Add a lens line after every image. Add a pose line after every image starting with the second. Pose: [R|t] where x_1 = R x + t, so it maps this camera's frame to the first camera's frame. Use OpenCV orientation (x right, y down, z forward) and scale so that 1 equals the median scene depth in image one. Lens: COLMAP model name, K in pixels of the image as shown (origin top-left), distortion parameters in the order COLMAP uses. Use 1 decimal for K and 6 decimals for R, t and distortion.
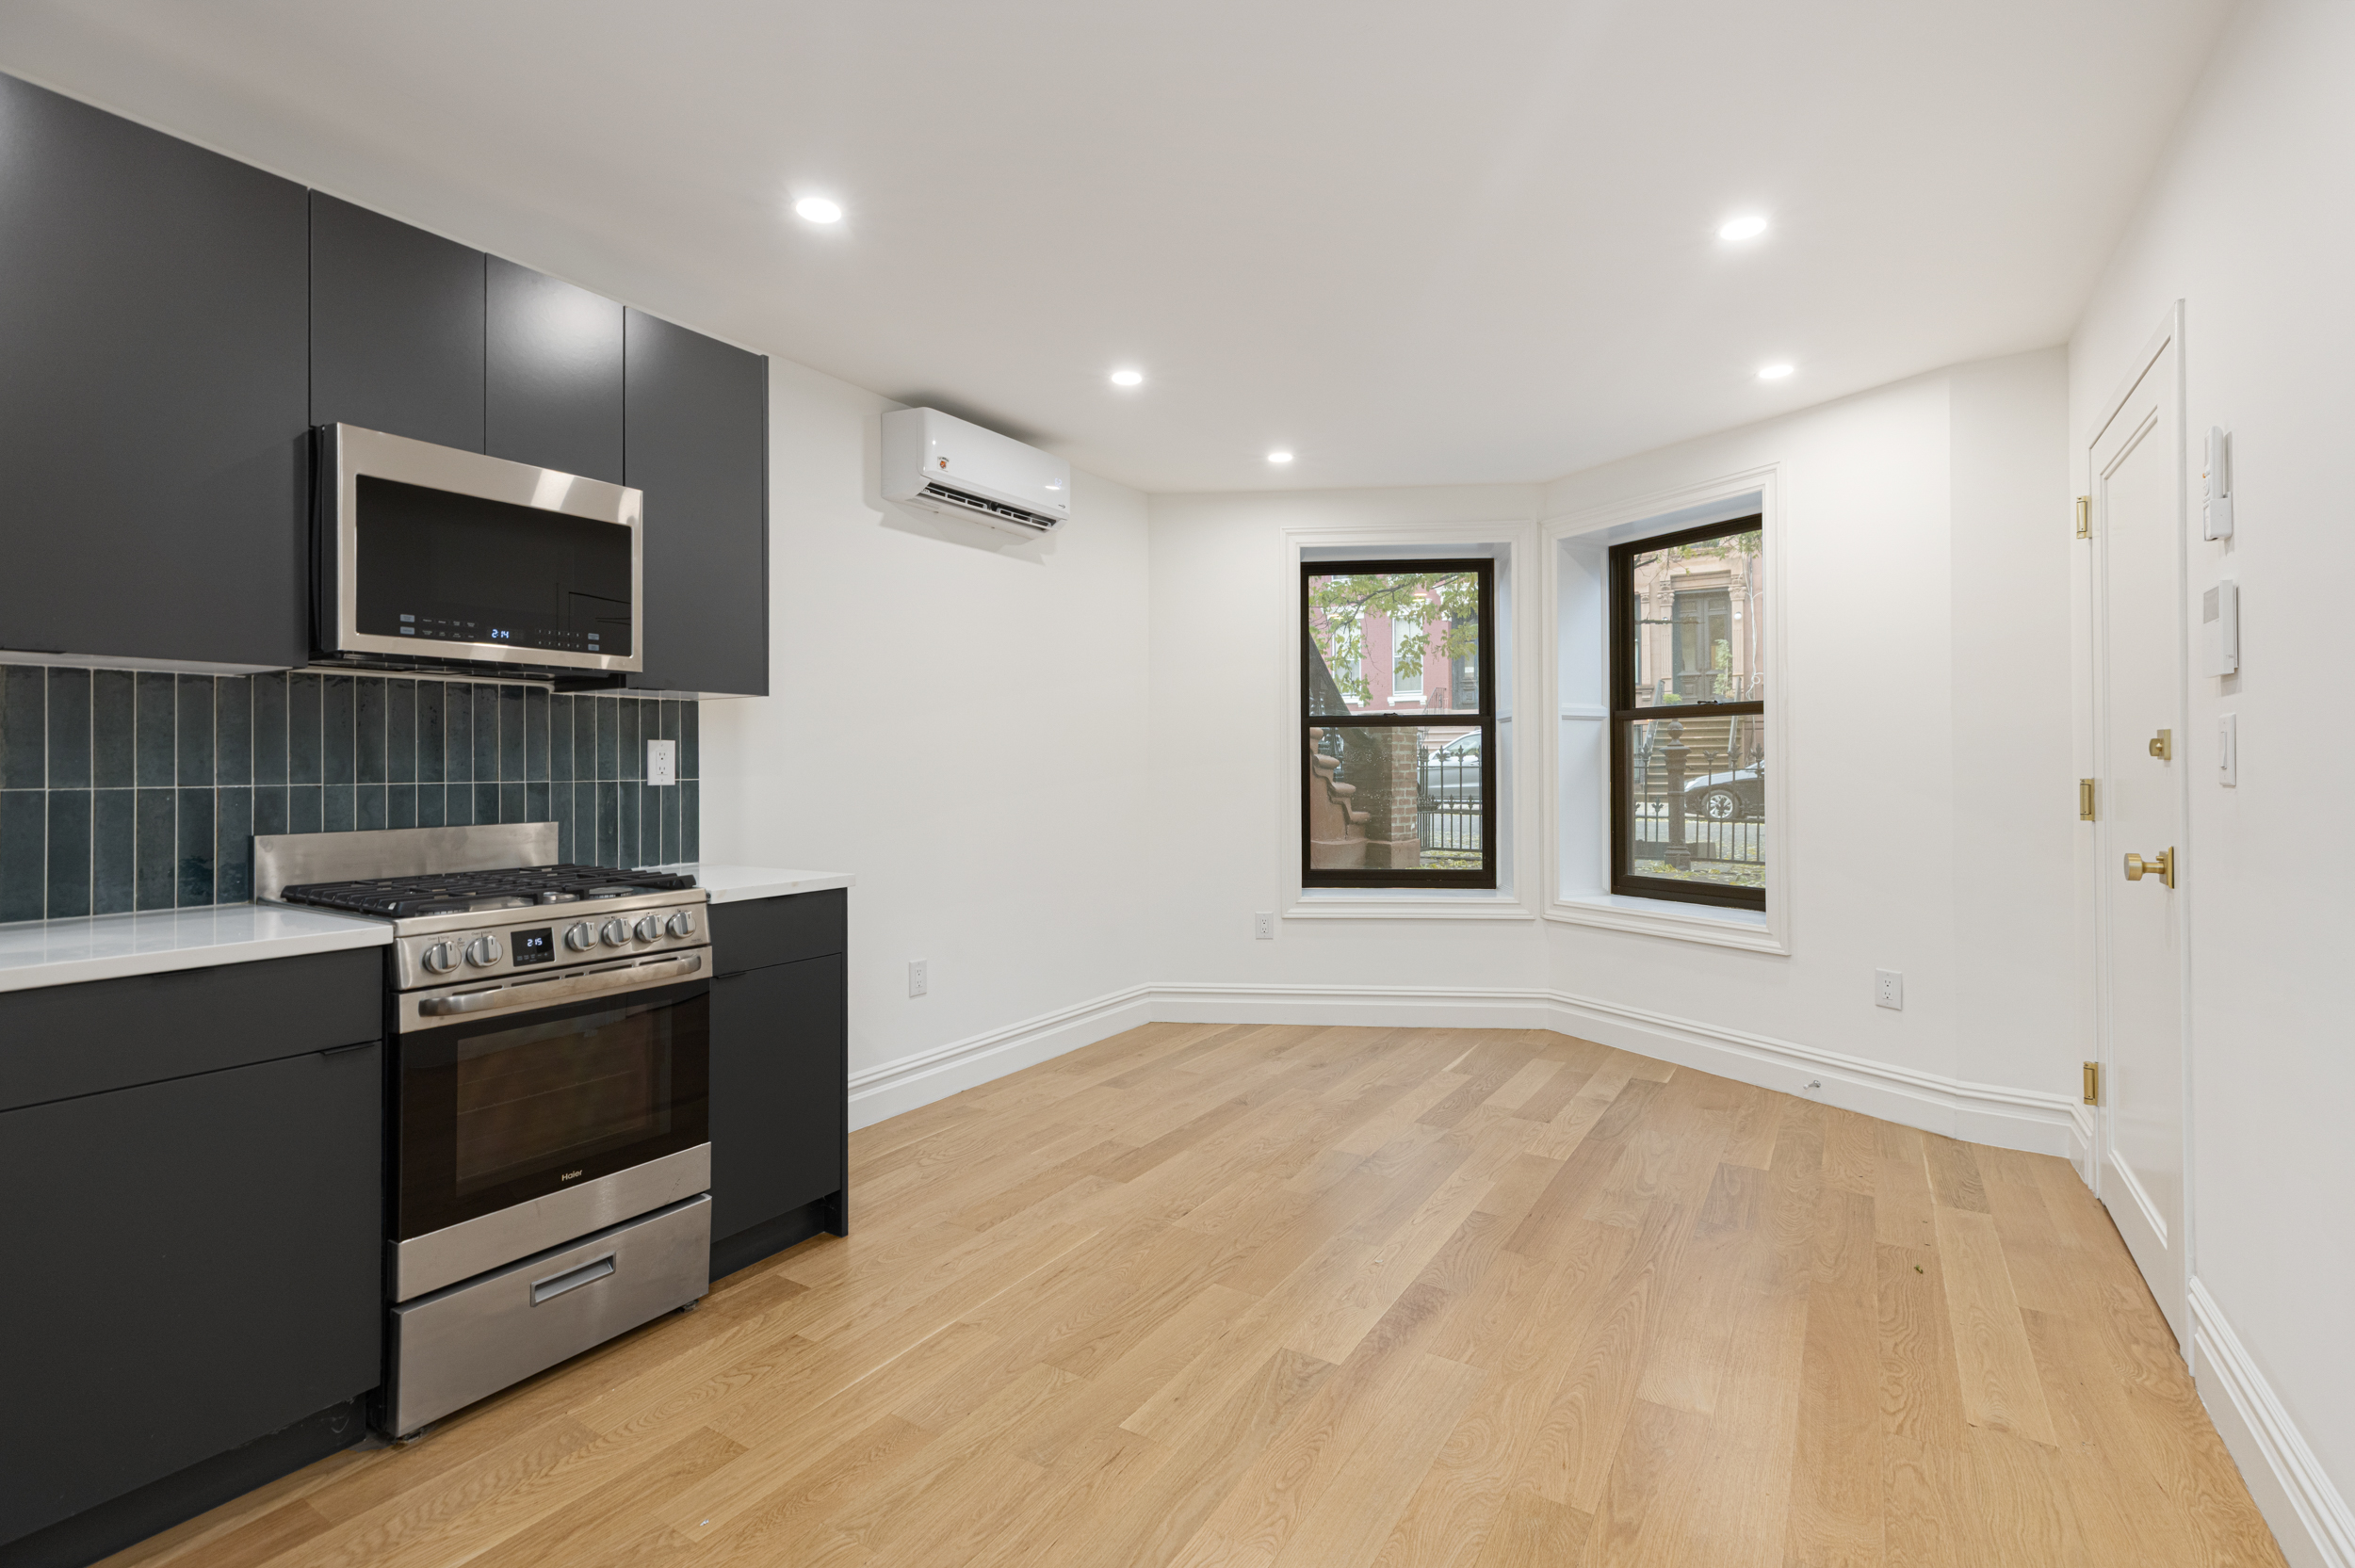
lens RADIAL K [[1084.9, 0, 1178.7], [0, 1084.9, 762.2], [0, 0, 1]] dist [0.000431, 0.000013]
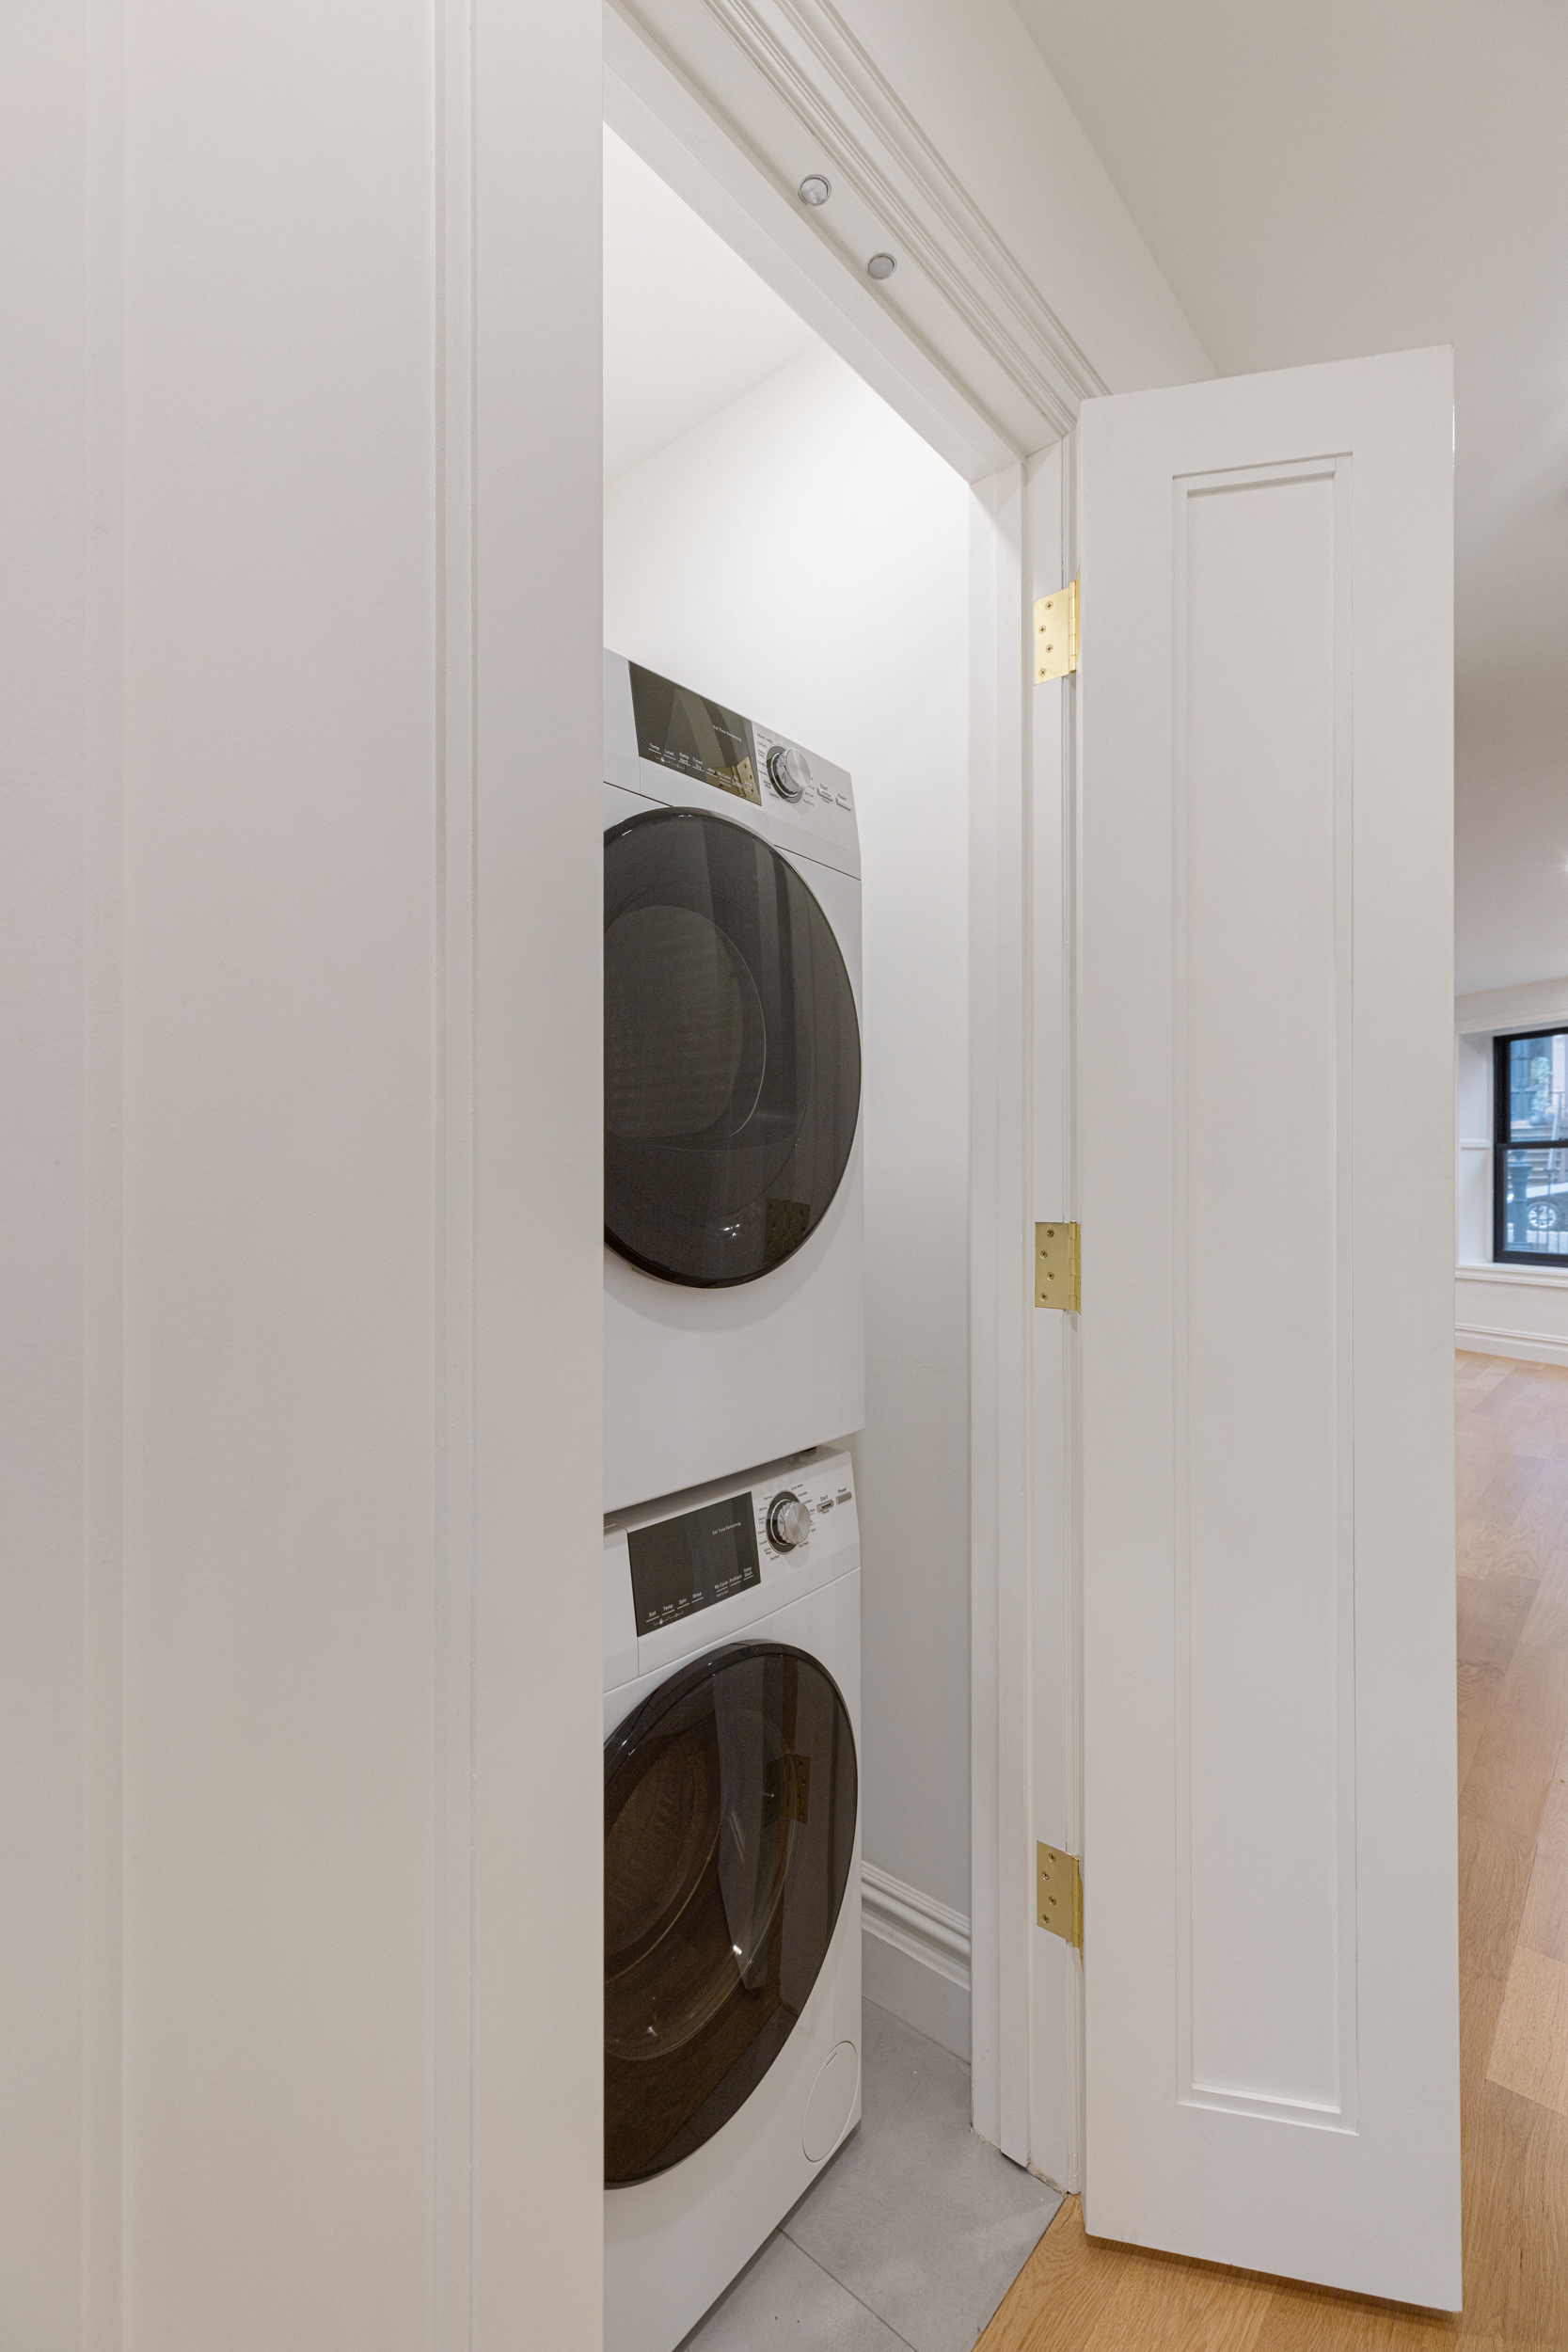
lens RADIAL K [[1065.2, 0, 784.0], [0, 1065.2, 1176.0], [0, 0, 1]] dist [0.001478, -0.000332]
pose [[0.989234, 0.002110, -0.146328, -0.646446], [-0.001860, 0.999997, 0.001844, -0.003562], [0.146332, -0.001552, 0.989234, -1.109520]]
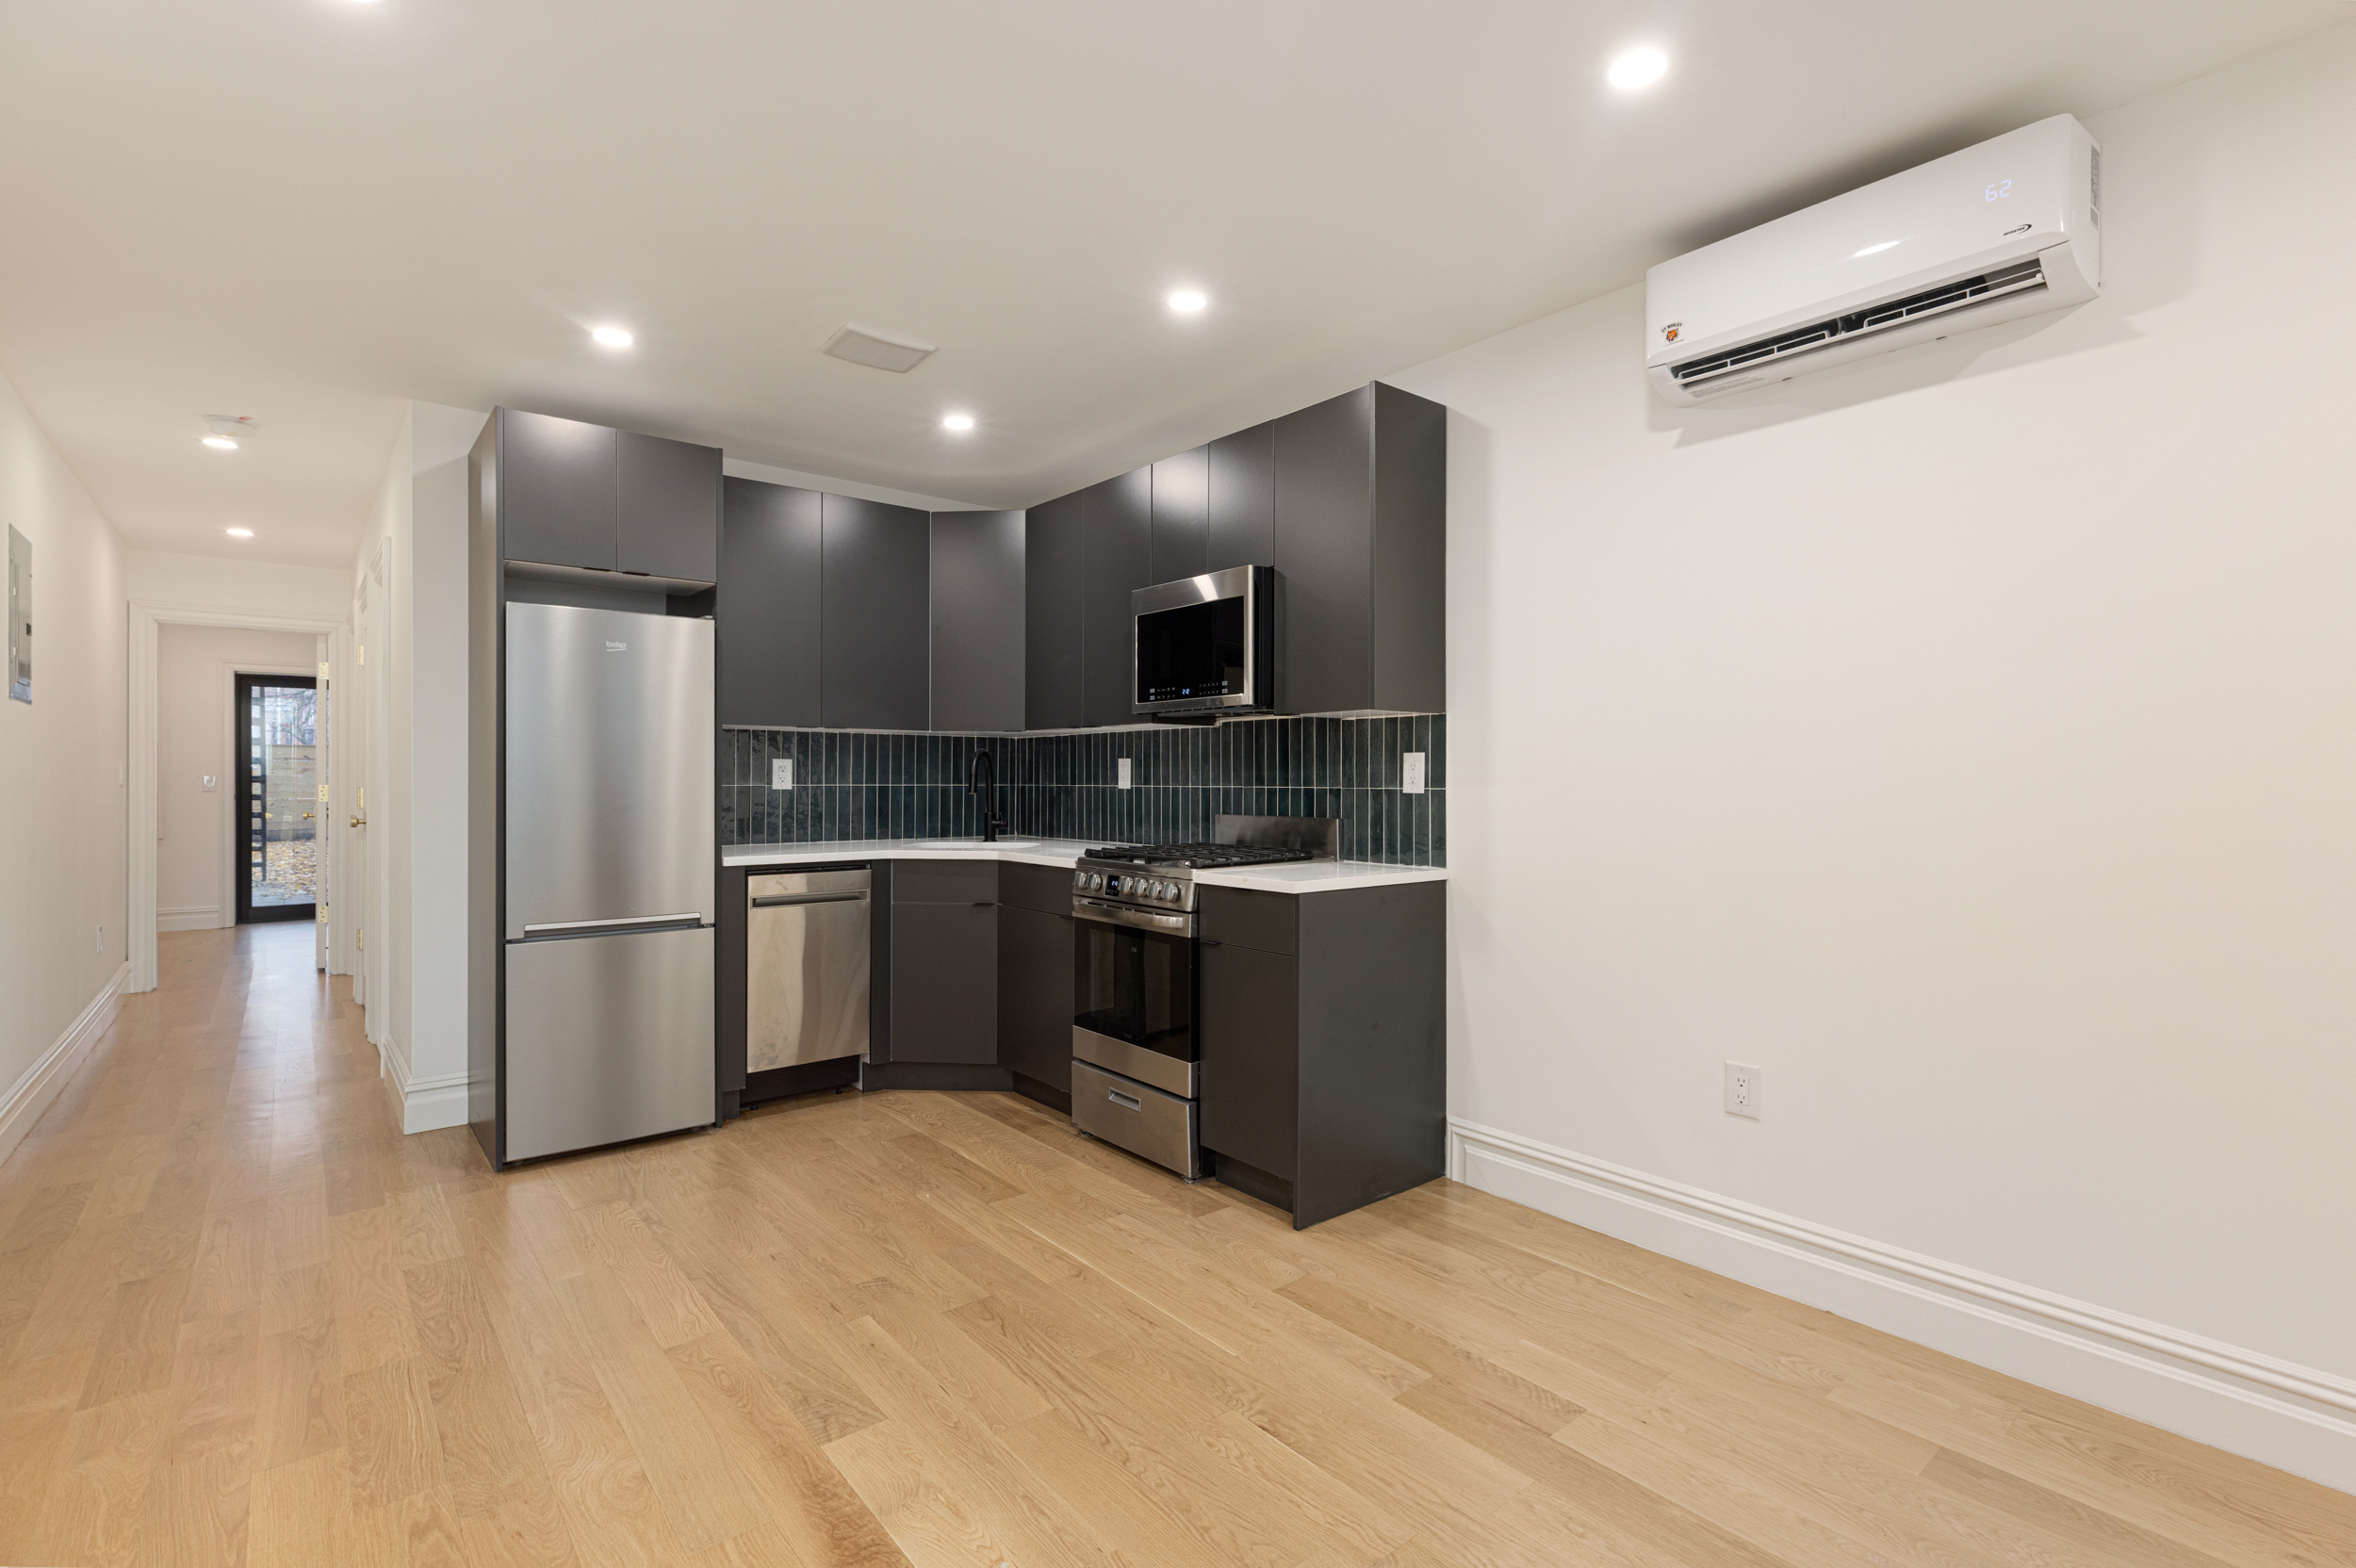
lens RADIAL K [[1067.1, 0, 1178.0], [0, 1067.1, 784.0], [0, 0, 1]] dist [0.001478, -0.000332]
pose [[-0.314172, 0.010201, -0.949311, 0.653541], [0.005037, 0.999946, 0.009079, 0.000502], [0.949353, -0.001929, -0.314206, 1.146890]]
